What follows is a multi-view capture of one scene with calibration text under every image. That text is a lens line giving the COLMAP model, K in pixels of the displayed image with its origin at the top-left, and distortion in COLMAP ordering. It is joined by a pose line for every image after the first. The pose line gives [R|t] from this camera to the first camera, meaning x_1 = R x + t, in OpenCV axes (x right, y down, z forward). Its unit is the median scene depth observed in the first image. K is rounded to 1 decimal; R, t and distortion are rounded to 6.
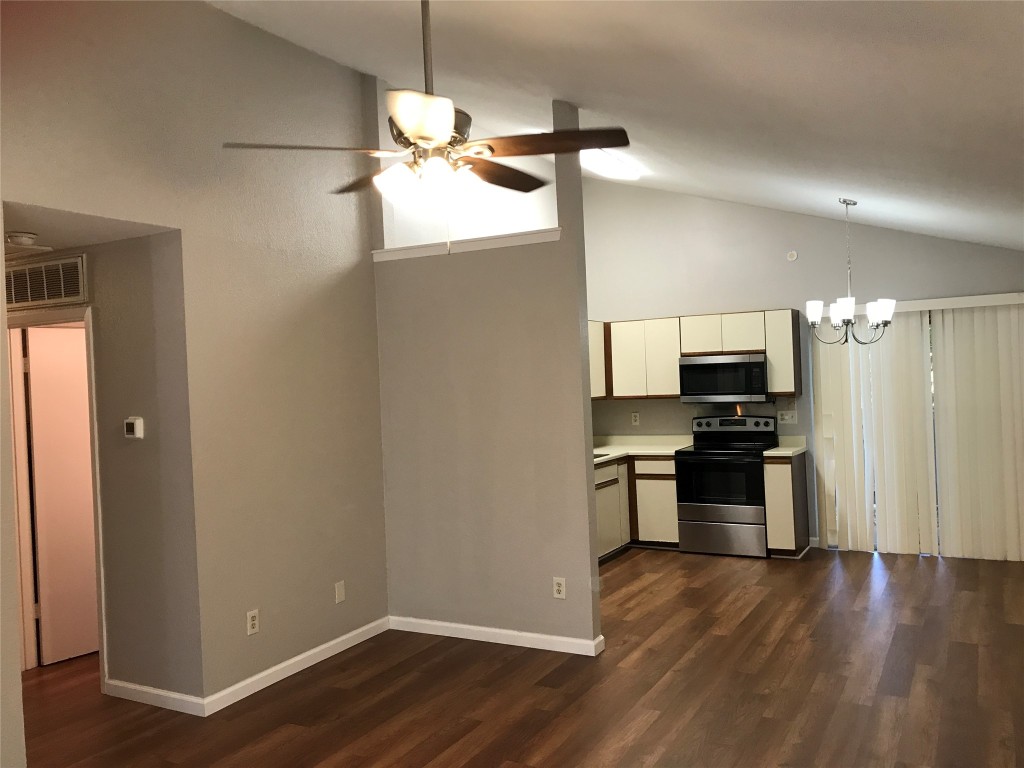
lens RADIAL K [[838.6, 0, 512.0], [0, 838.6, 384.0], [0, 0, 1]] dist [0.007274, 0.009992]
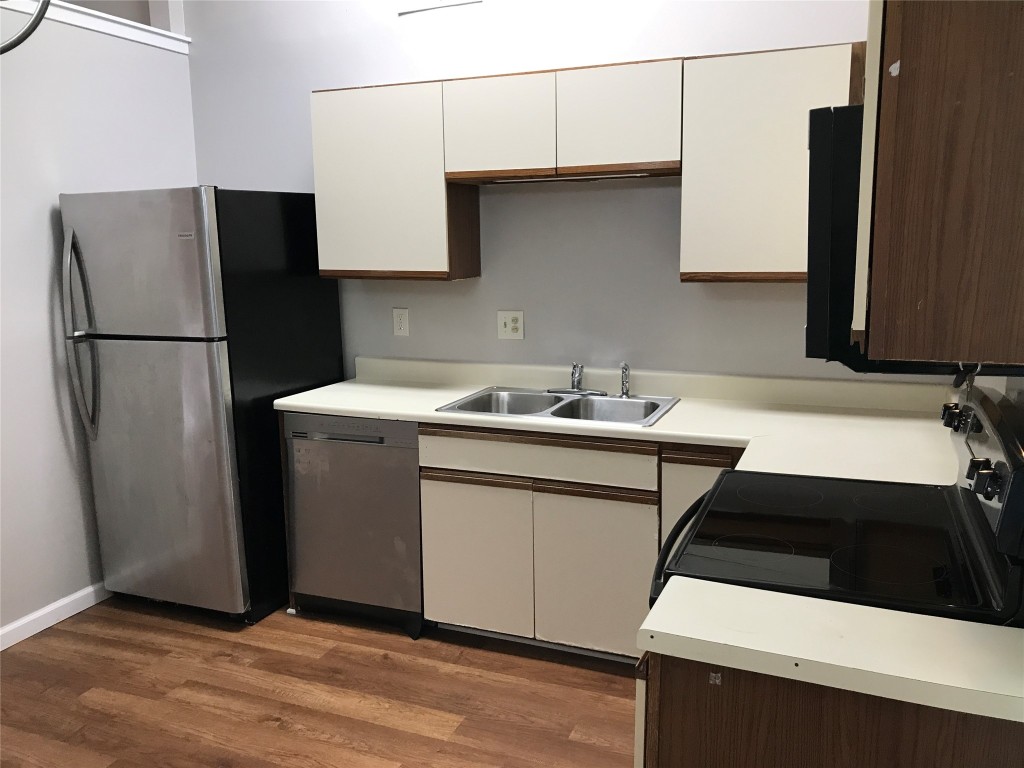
lens RADIAL K [[838.6, 0, 512.0], [0, 838.6, 384.0], [0, 0, 1]] dist [0.007274, 0.009992]
pose [[0.119234, 0.205290, -0.971411, 0.730889], [0.005967, 0.978225, 0.207462, -0.019833], [0.992848, -0.030533, 0.115413, 1.372421]]
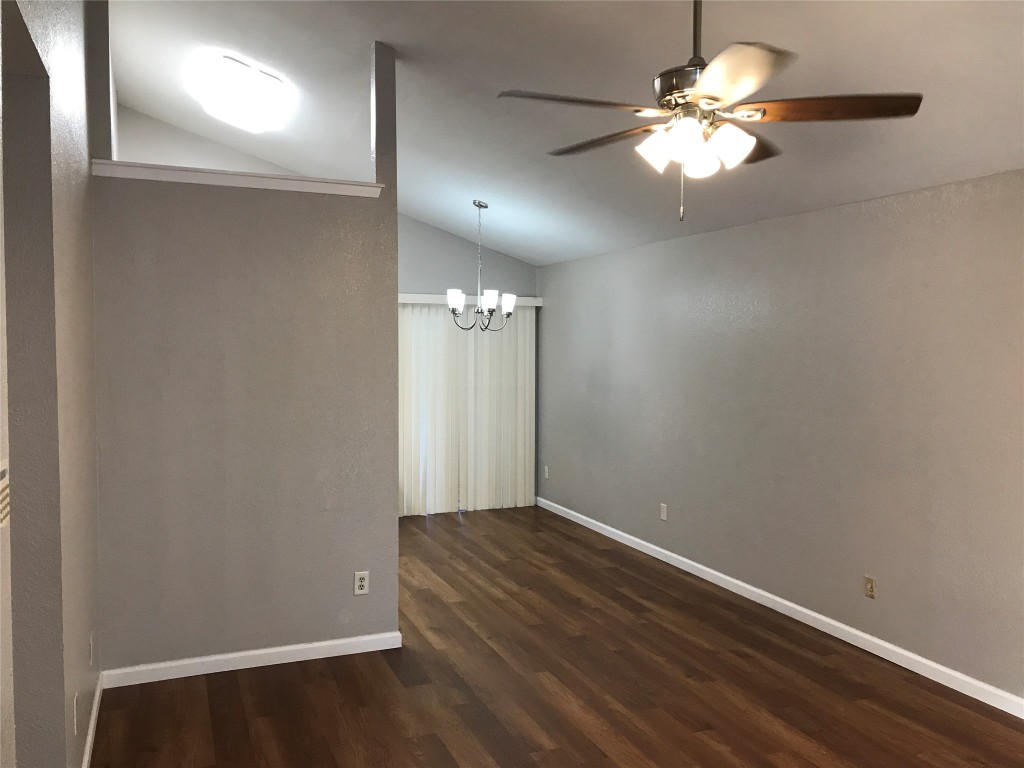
lens RADIAL K [[838.6, 0, 512.0], [0, 838.6, 384.0], [0, 0, 1]] dist [0.007274, 0.009992]
pose [[0.620558, 0.007626, 0.784124, -0.565703], [-0.026123, 0.999599, 0.010952, 0.014314], [-0.783726, -0.027280, 0.620508, 0.321382]]
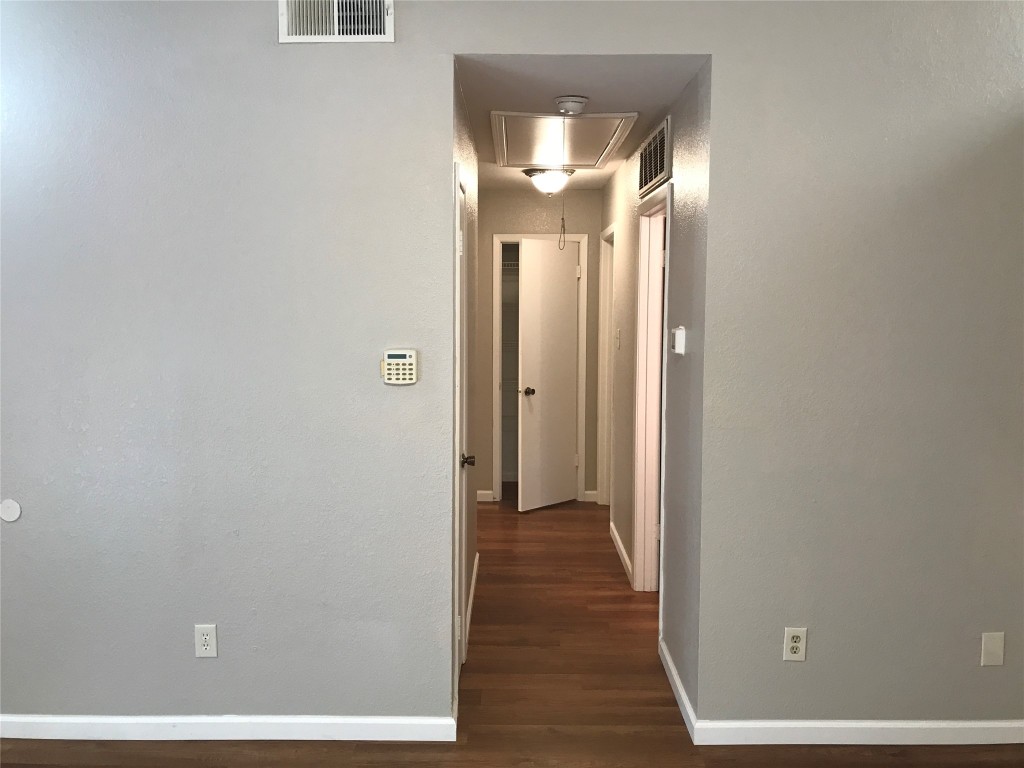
lens RADIAL K [[838.6, 0, 512.0], [0, 838.6, 384.0], [0, 0, 1]] dist [0.007274, 0.009992]
pose [[0.480993, 0.133725, -0.866466, 0.127905], [-0.030000, 0.990231, 0.136173, -0.007331], [0.876211, -0.039504, 0.480306, 0.449312]]
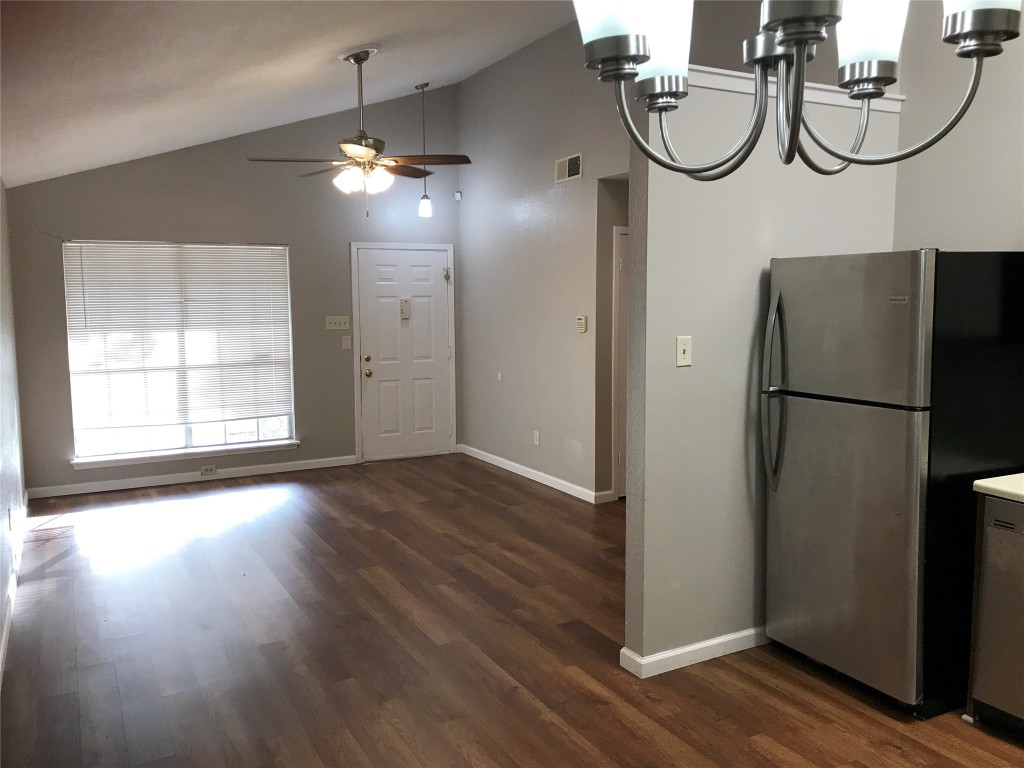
lens RADIAL K [[838.6, 0, 512.0], [0, 838.6, 384.0], [0, 0, 1]] dist [0.007274, 0.009992]
pose [[-0.544154, 0.135950, -0.827897, 0.734839], [0.025400, 0.989001, 0.145711, -0.035461], [0.838601, 0.058261, -0.541622, 1.303844]]
